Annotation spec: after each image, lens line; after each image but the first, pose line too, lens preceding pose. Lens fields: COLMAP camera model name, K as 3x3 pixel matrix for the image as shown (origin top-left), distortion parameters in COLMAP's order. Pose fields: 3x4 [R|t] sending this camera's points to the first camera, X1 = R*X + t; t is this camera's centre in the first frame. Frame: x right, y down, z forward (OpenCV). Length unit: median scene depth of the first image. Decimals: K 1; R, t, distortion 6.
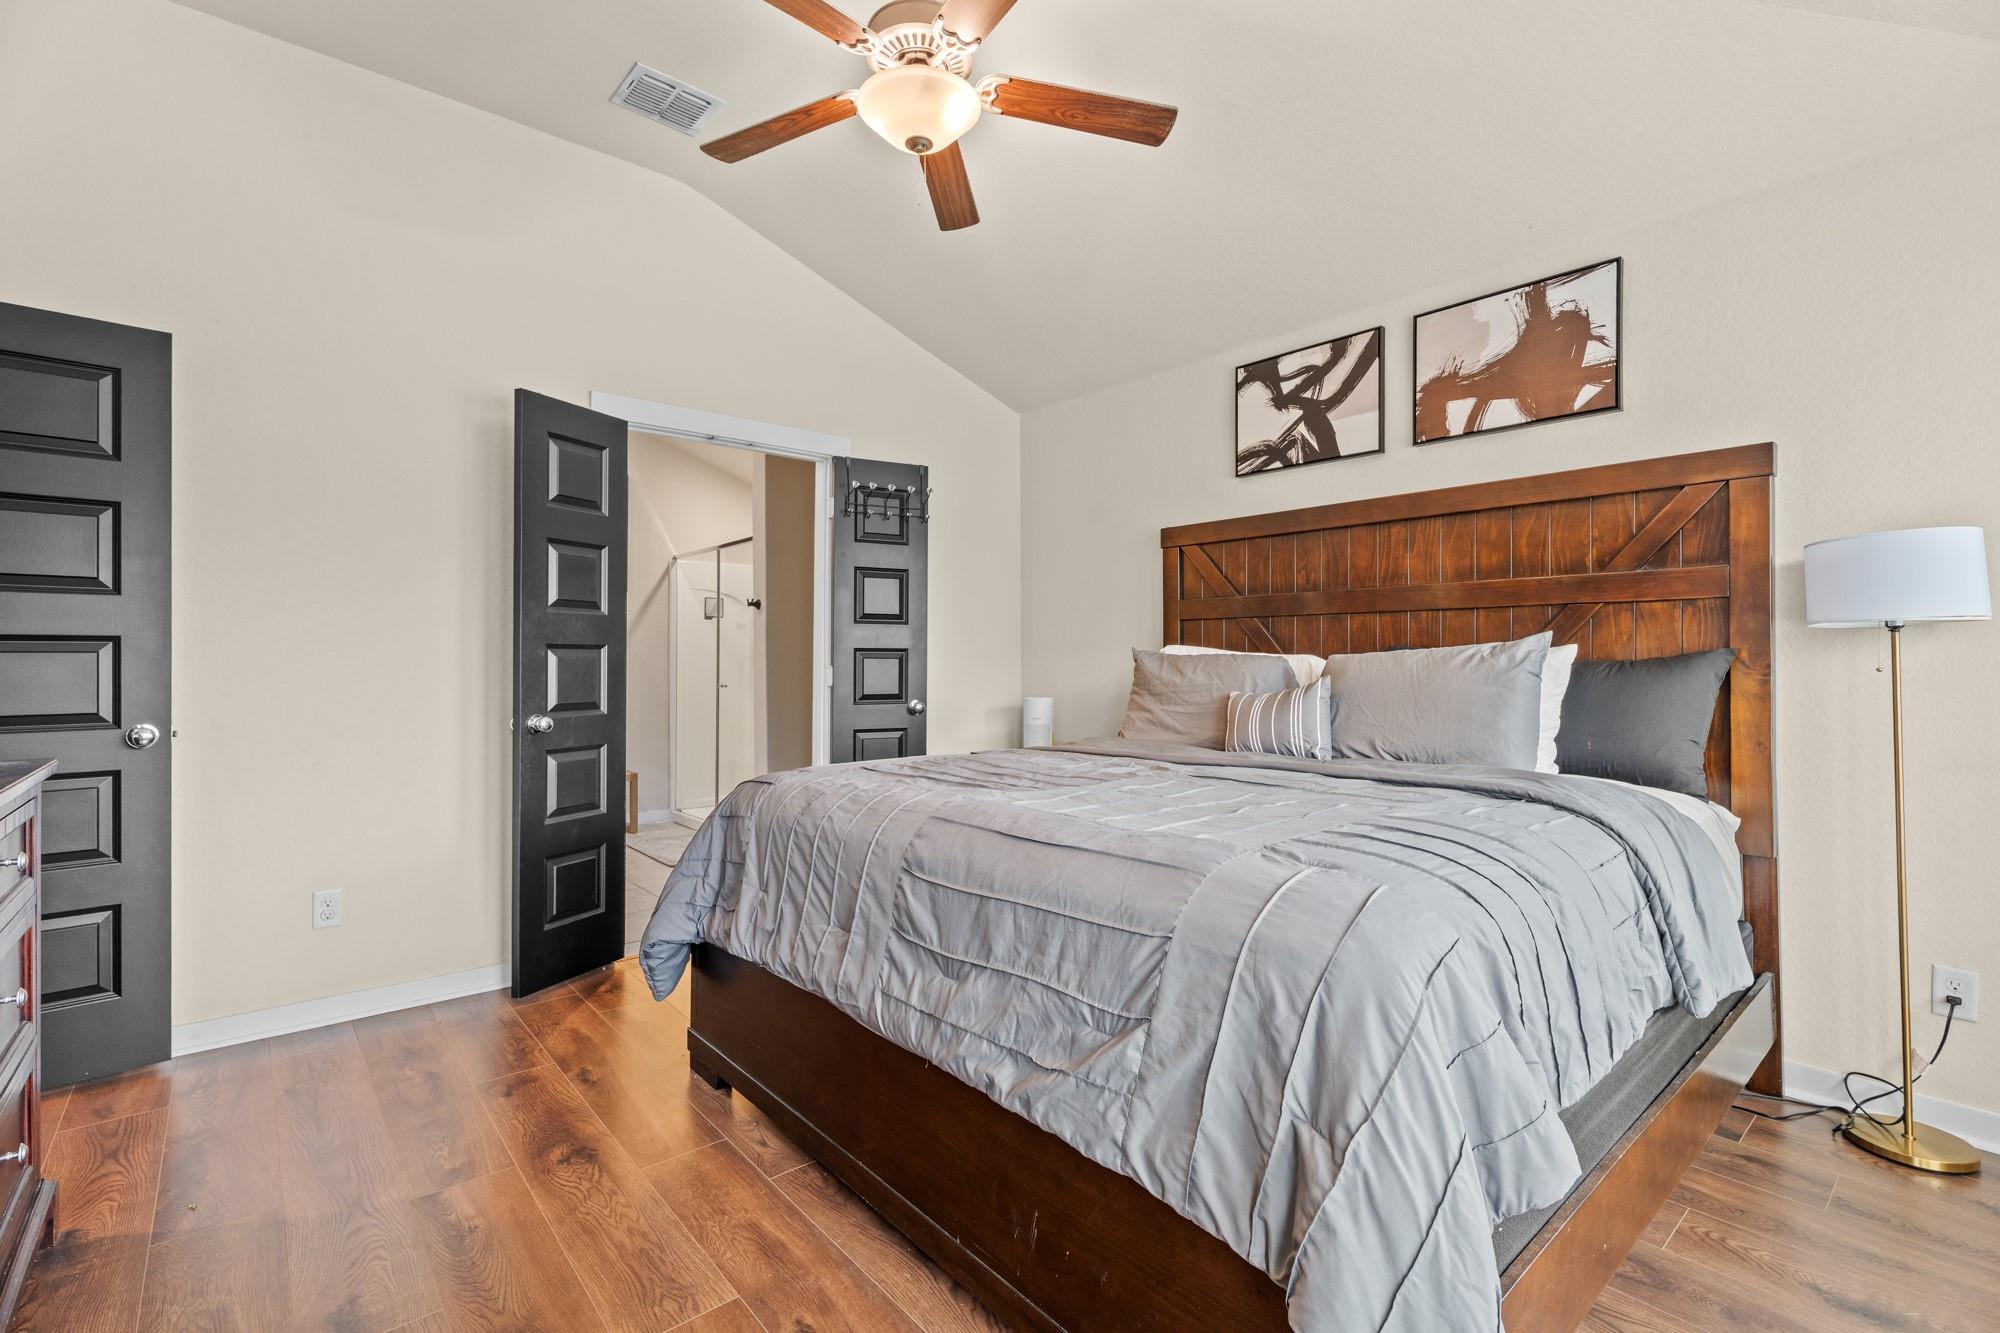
lens RADIAL K [[896.8, 0, 997.4], [0, 896.8, 653.8], [0, 0, 1]] dist [0.002517, 0.001694]
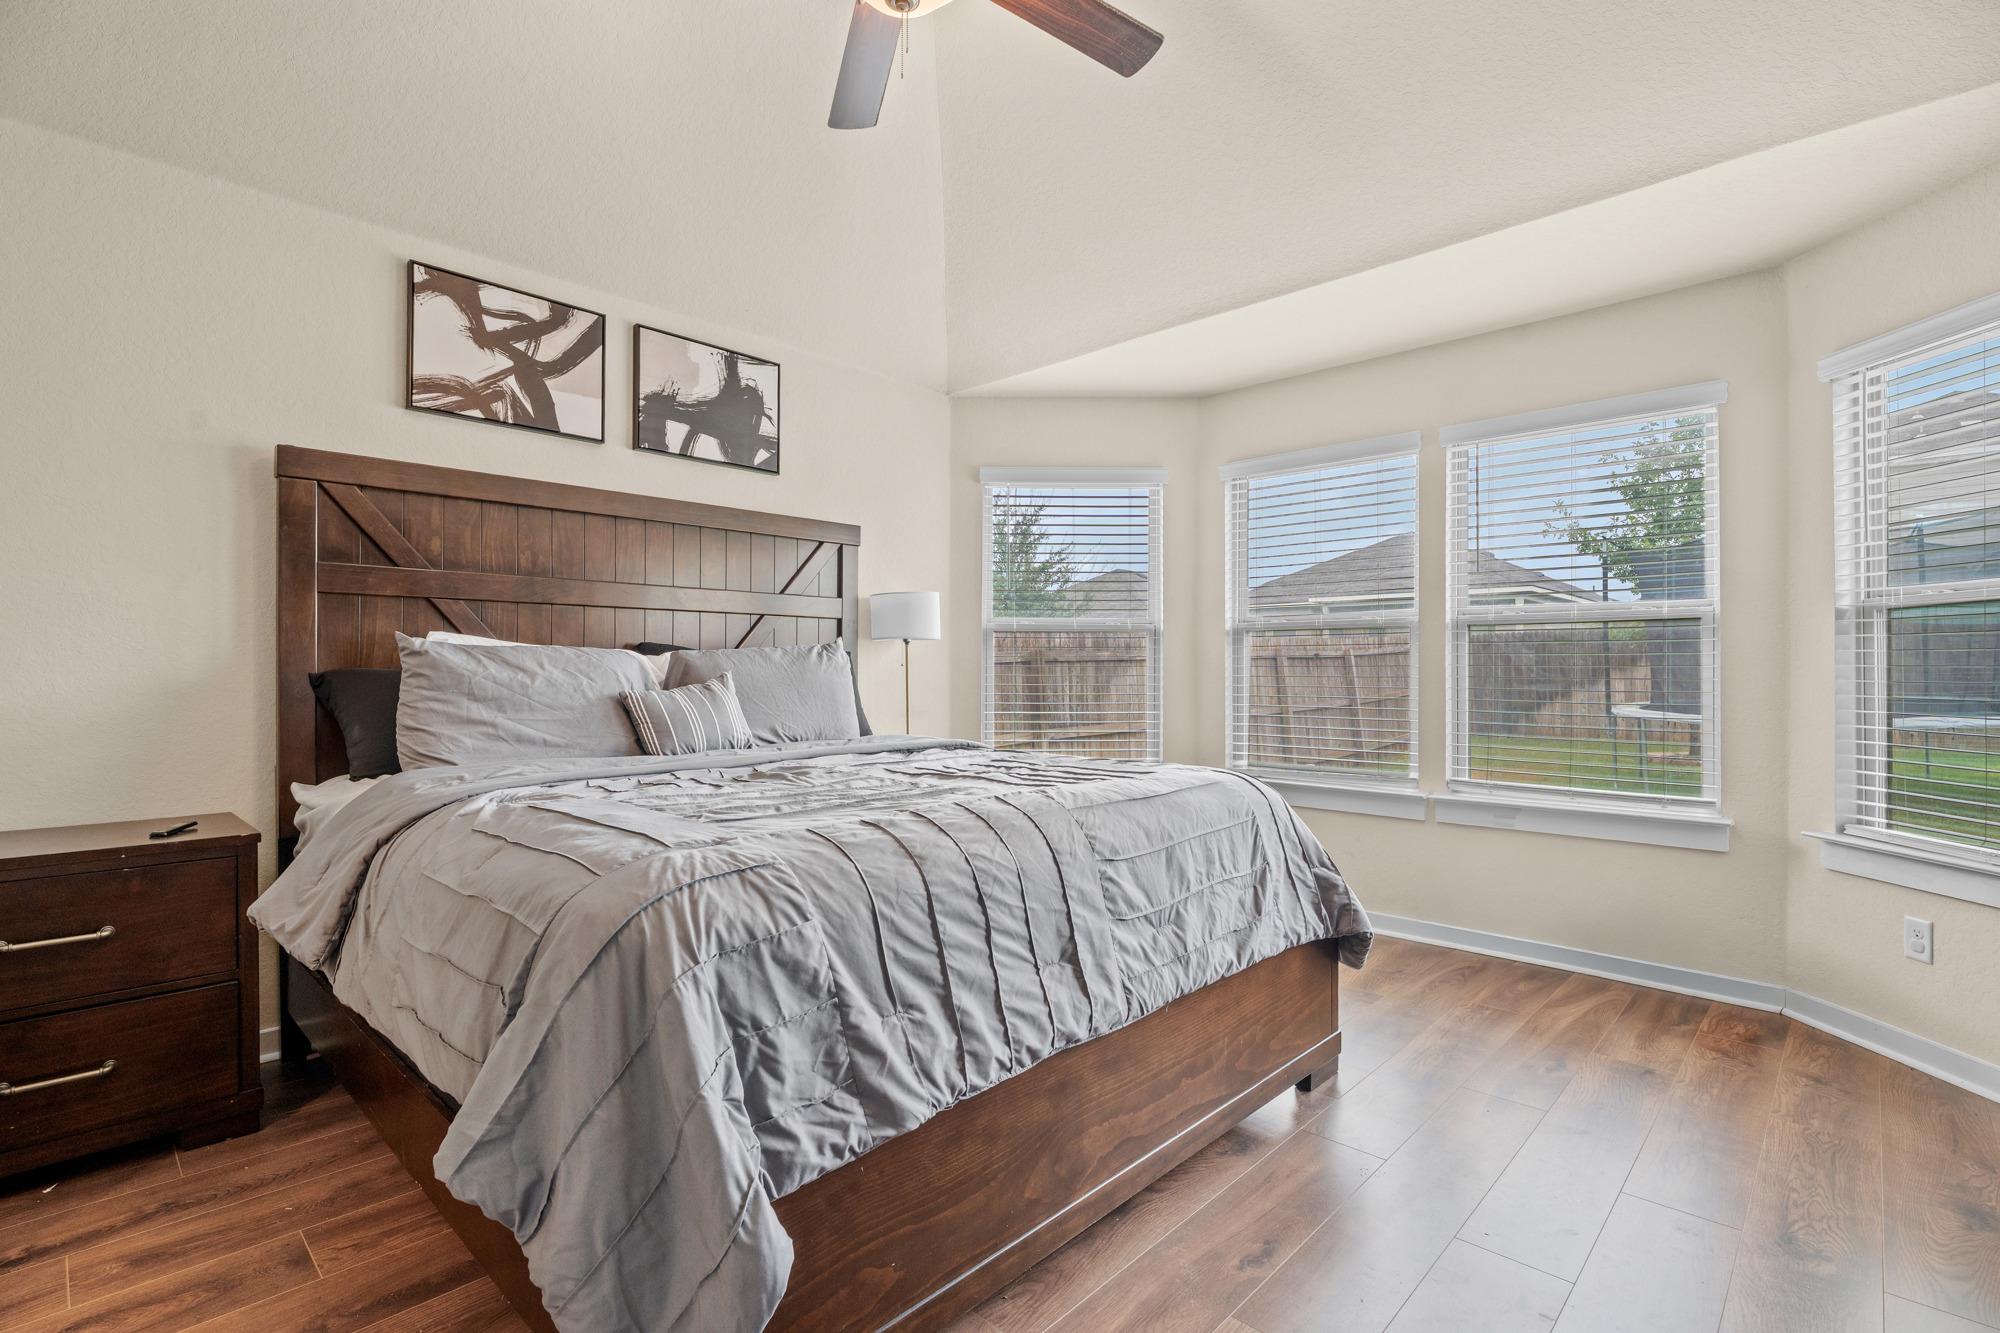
lens RADIAL K [[896.8, 0, 996.3], [0, 896.8, 672.1], [0, 0, 1]] dist [0.002517, 0.001694]
pose [[-0.088777, -0.011124, 0.995989, -0.577154], [-0.011950, 0.999878, 0.010102, 0.009976], [-0.995980, -0.011005, -0.088899, 0.639715]]
